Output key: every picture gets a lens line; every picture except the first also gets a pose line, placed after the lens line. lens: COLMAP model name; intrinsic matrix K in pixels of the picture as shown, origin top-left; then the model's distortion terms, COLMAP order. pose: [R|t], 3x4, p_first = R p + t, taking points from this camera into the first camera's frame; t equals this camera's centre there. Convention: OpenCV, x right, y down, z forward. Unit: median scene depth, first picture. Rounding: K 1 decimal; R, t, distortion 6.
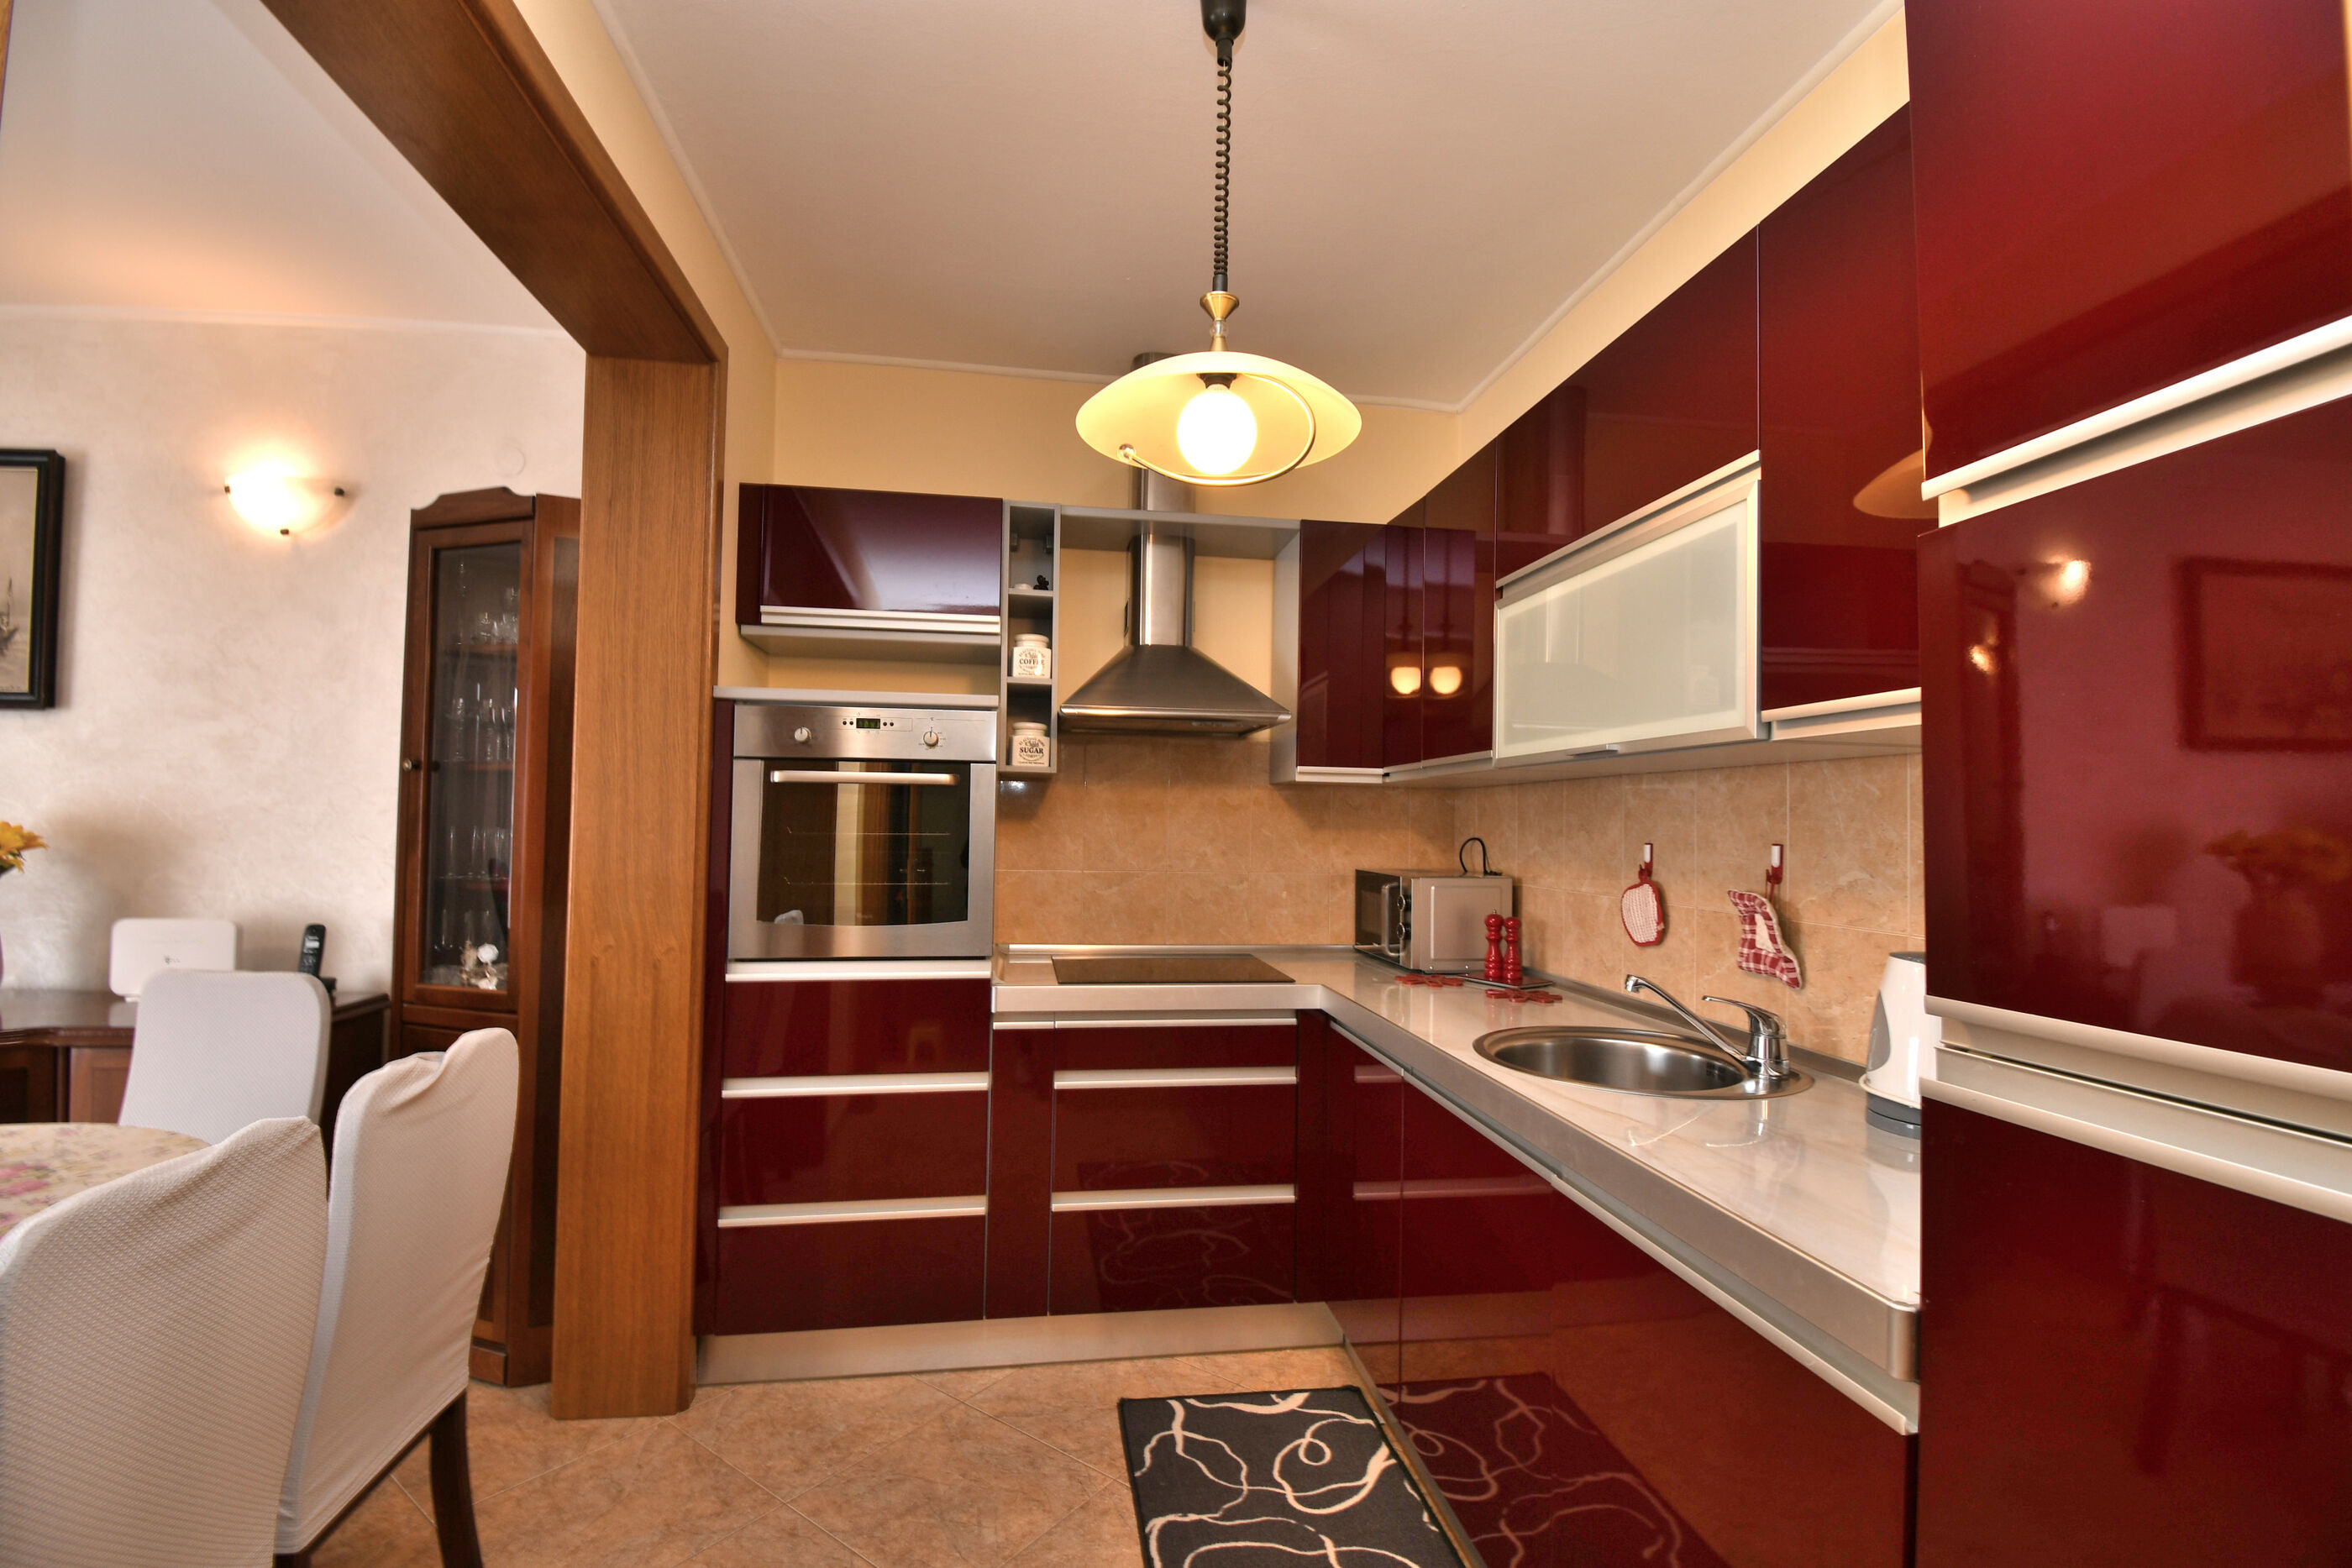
lens RADIAL K [[1034.4, 0, 1172.5], [0, 1034.4, 790.8], [0, 0, 1]] dist [0.012469, -0.019103]
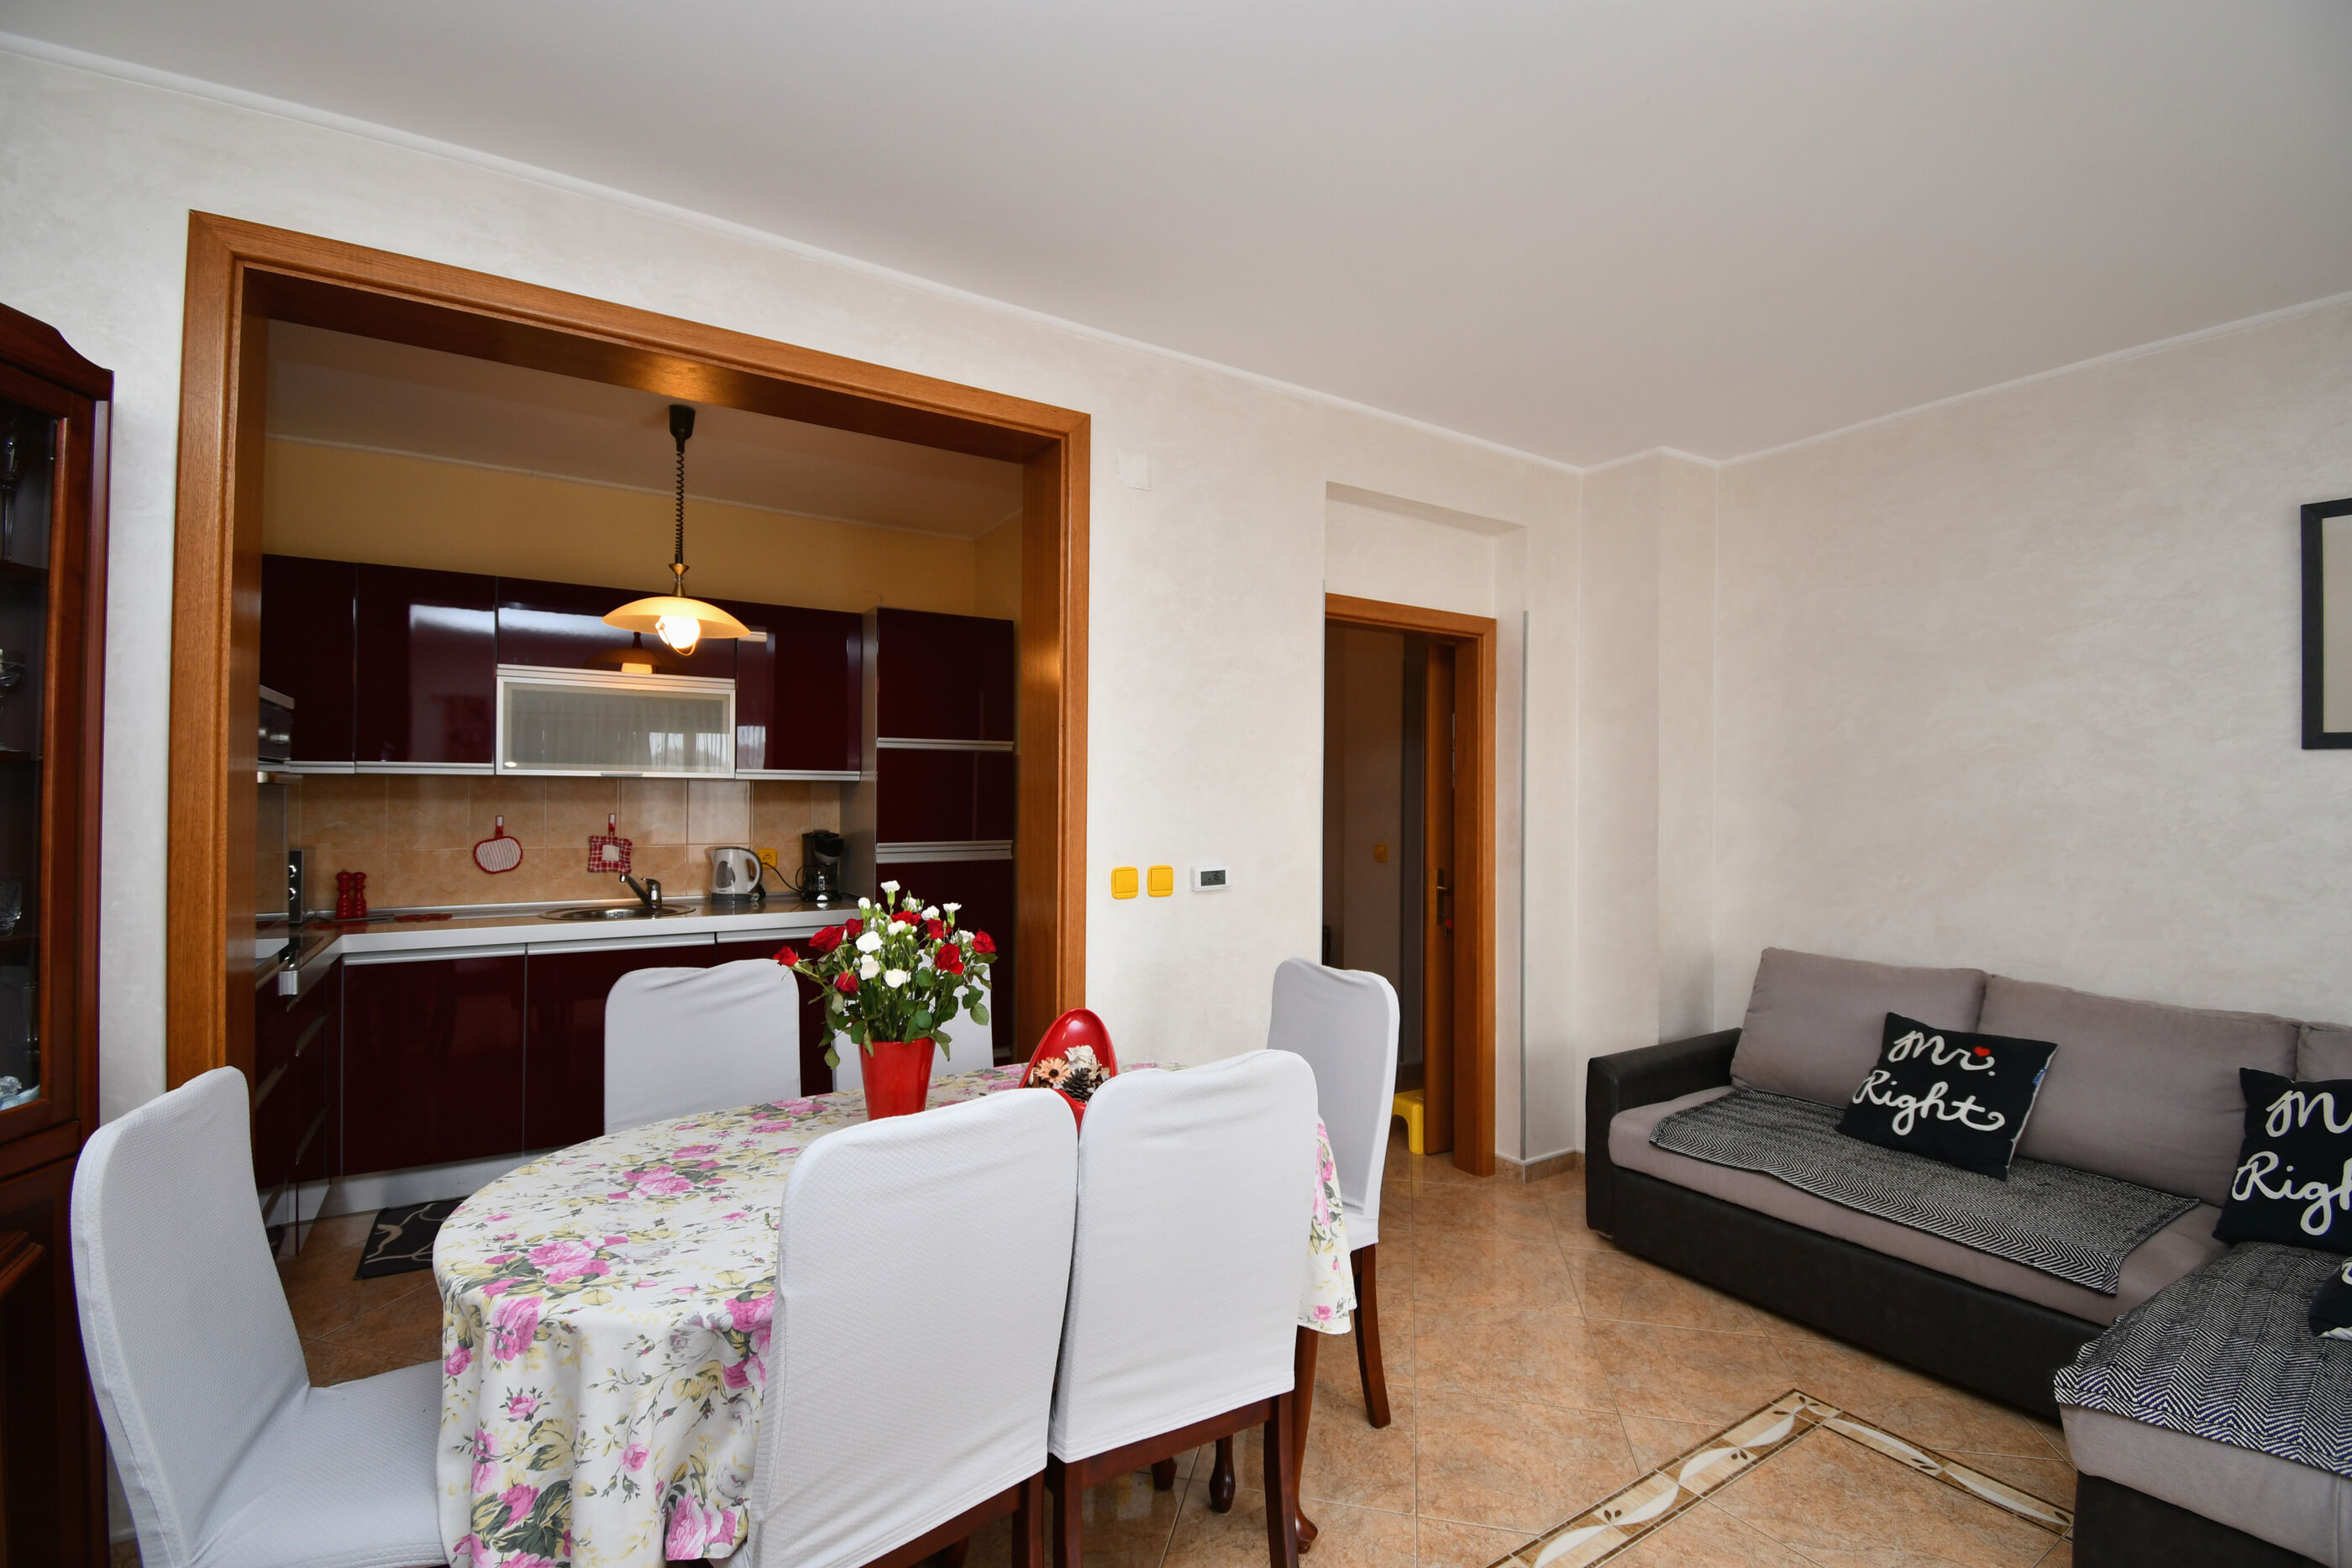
lens RADIAL K [[1034.4, 0, 1182.2], [0, 1034.4, 790.0], [0, 0, 1]] dist [0.012469, -0.019103]
pose [[-0.413711, -0.013646, 0.910306, -1.607518], [-0.042802, 0.999074, -0.004476, -0.034913], [-0.909402, -0.040815, -0.413912, 0.646846]]
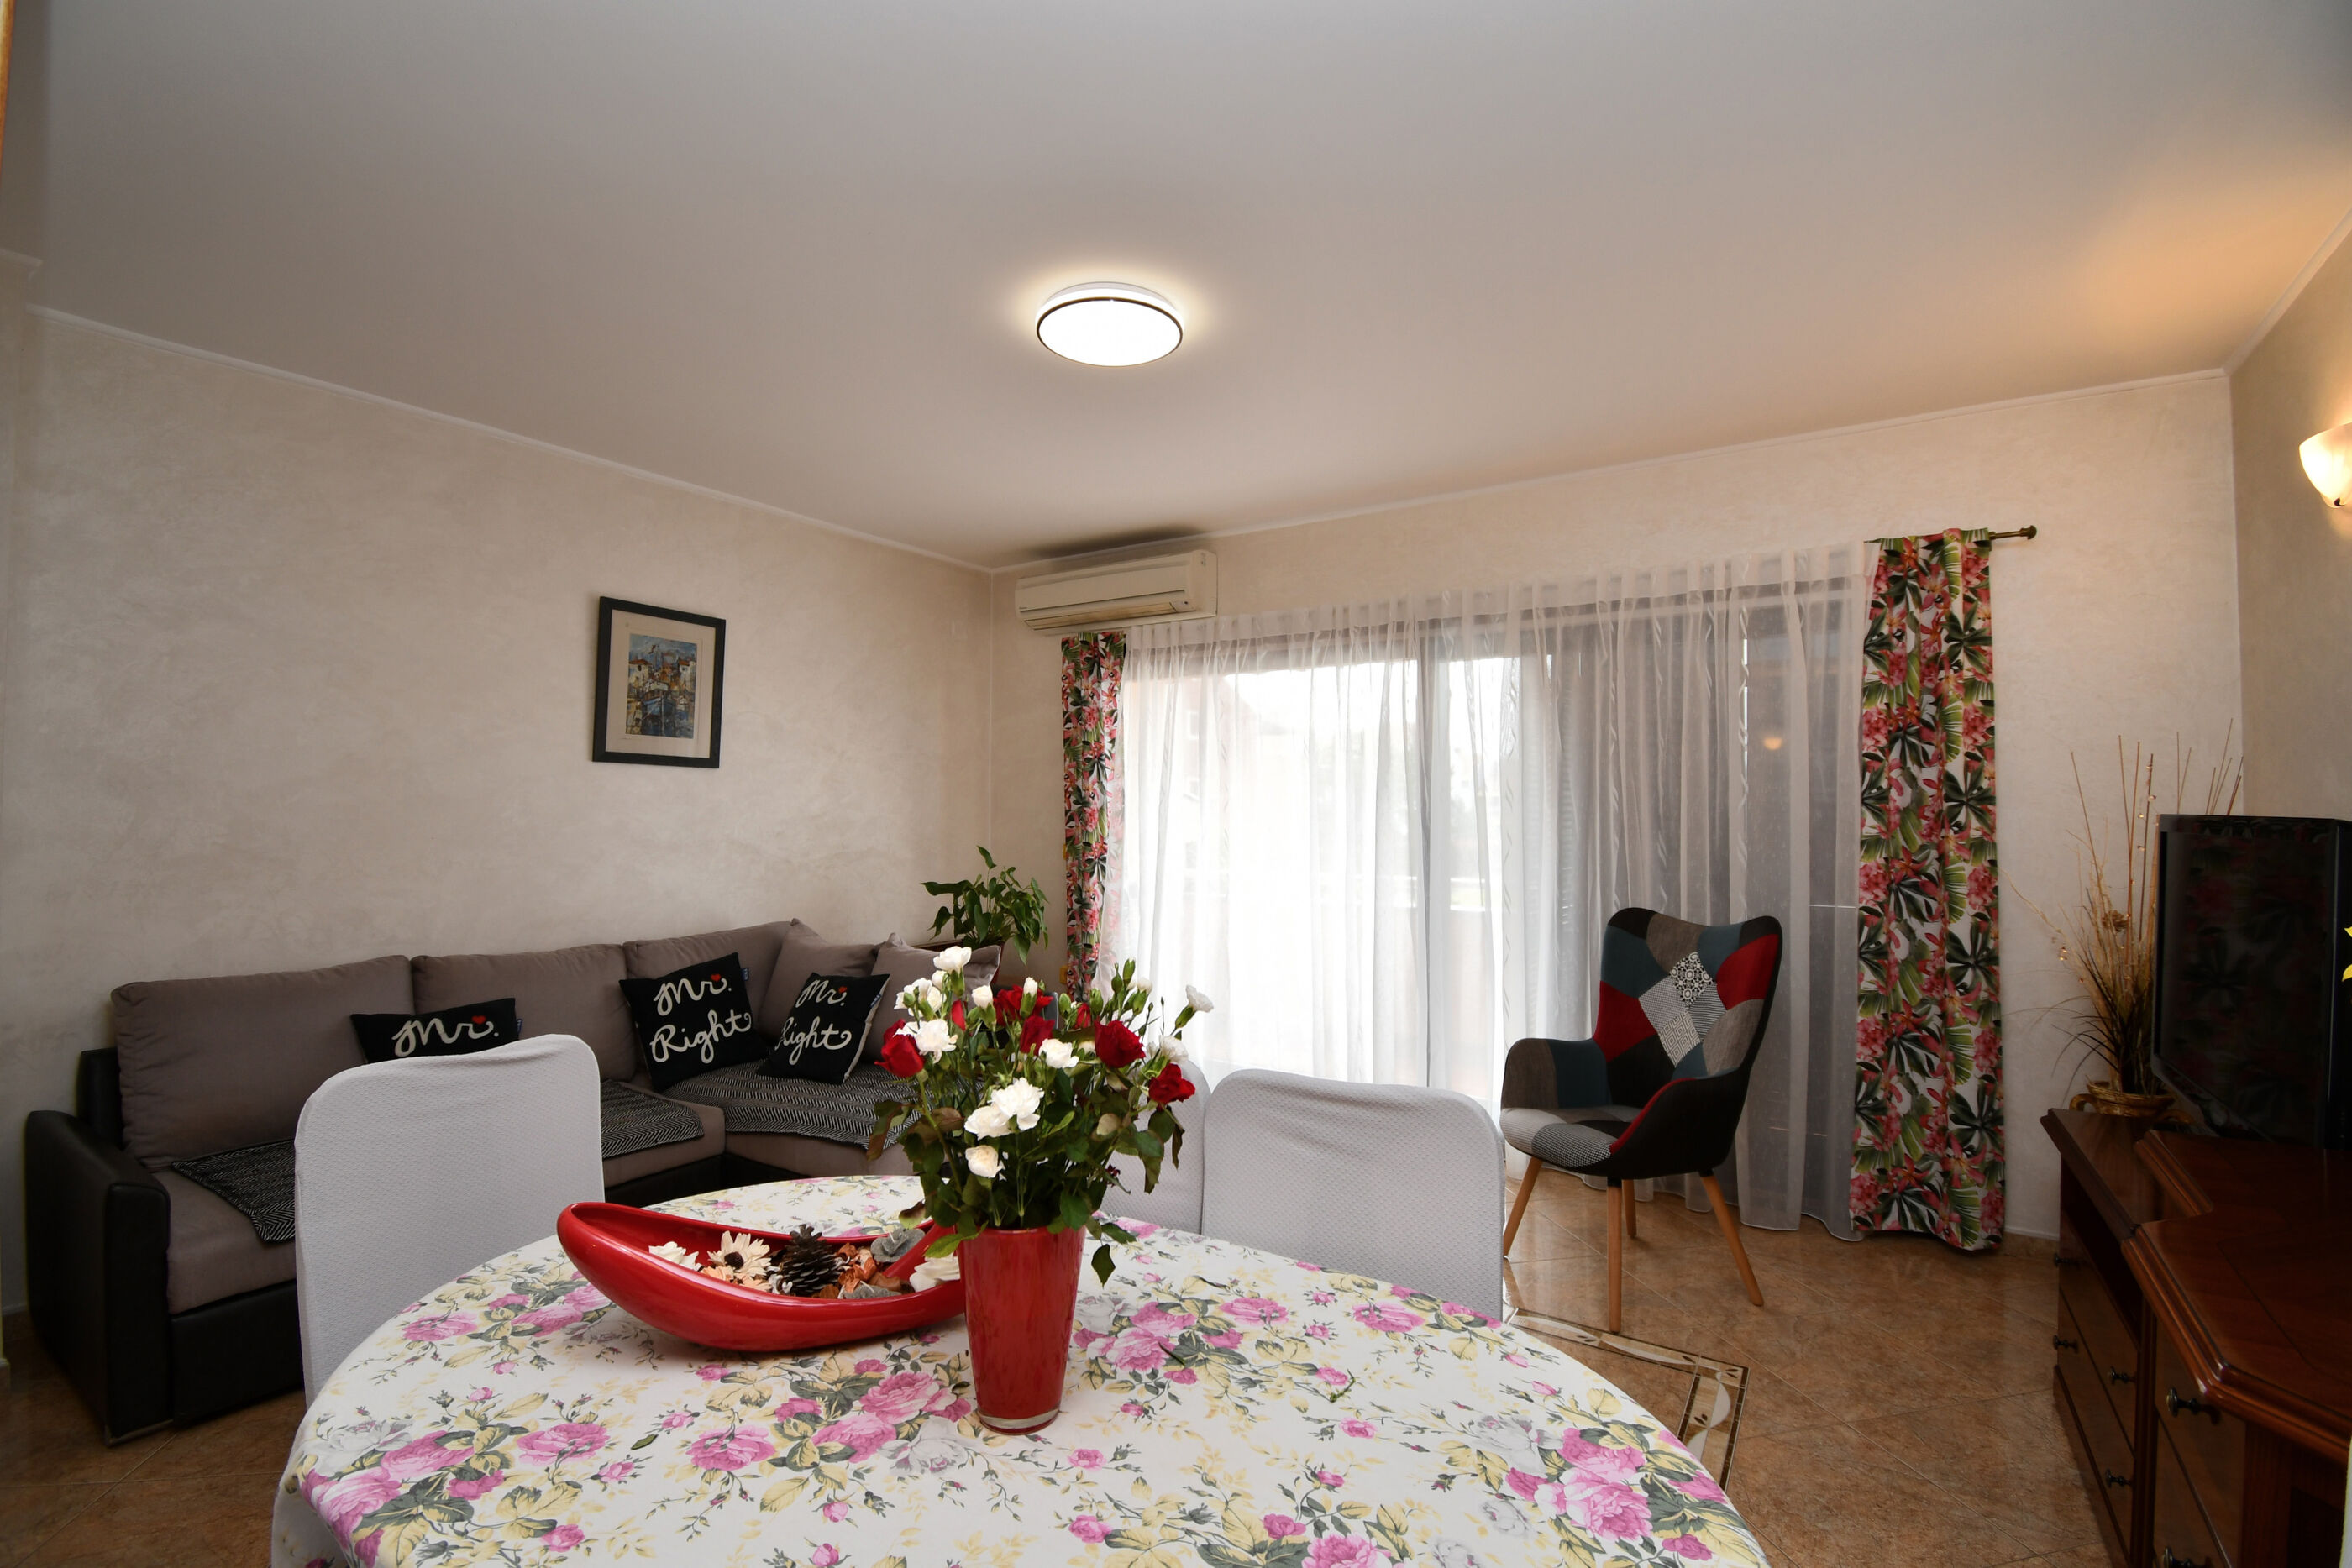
lens RADIAL K [[1034.4, 0, 1167.2], [0, 1034.4, 790.2], [0, 0, 1]] dist [0.012469, -0.019103]
pose [[-0.667344, -0.035373, -0.743909, -0.486089], [0.006024, 0.998582, -0.052887, 0.002006], [0.744725, -0.039775, -0.666185, 0.865975]]
